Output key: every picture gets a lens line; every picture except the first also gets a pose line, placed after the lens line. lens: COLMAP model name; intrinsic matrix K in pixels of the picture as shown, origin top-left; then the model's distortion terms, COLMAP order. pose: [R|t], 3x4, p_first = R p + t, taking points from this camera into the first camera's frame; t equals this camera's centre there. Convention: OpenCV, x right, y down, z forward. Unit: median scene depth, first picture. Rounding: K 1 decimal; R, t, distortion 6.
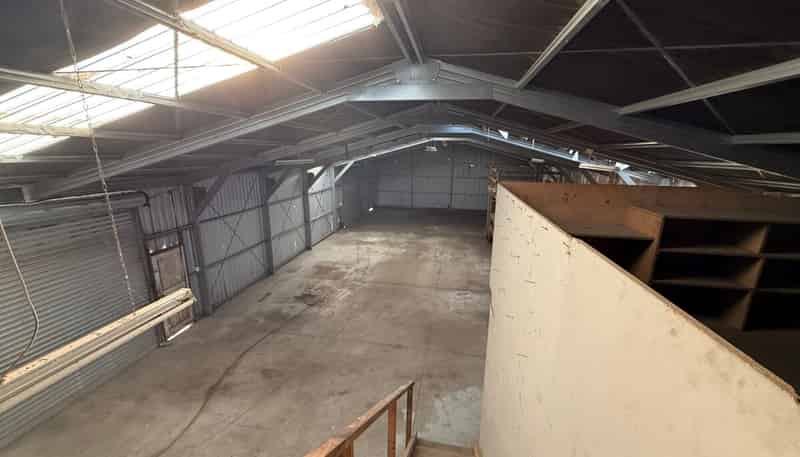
lens RADIAL K [[324.4, 0, 400.8], [0, 324.4, 230.8], [0, 0, 1]] dist [0.000843, 0.000022]
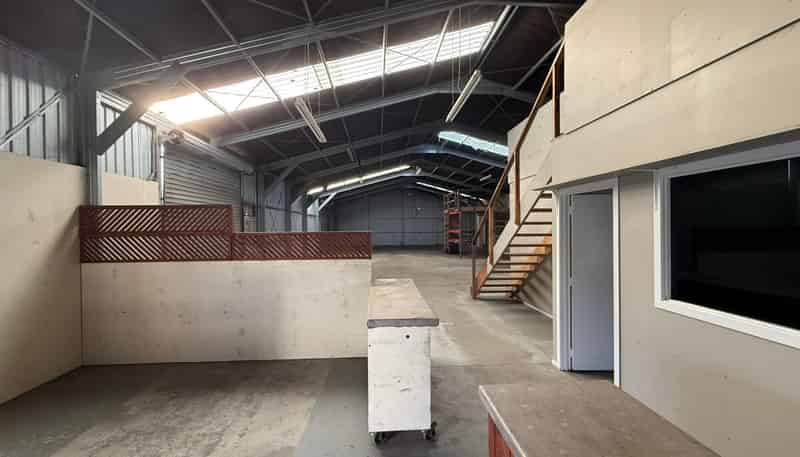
lens RADIAL K [[318.3, 0, 404.9], [0, 318.3, 226.5], [0, 0, 1]] dist [0.006975, 0.000055]
pose [[0.966606, -0.019098, 0.255556, -0.296745], [0.079241, 0.970623, -0.227182, 0.287583], [-0.243710, 0.239846, 0.939723, -0.215675]]
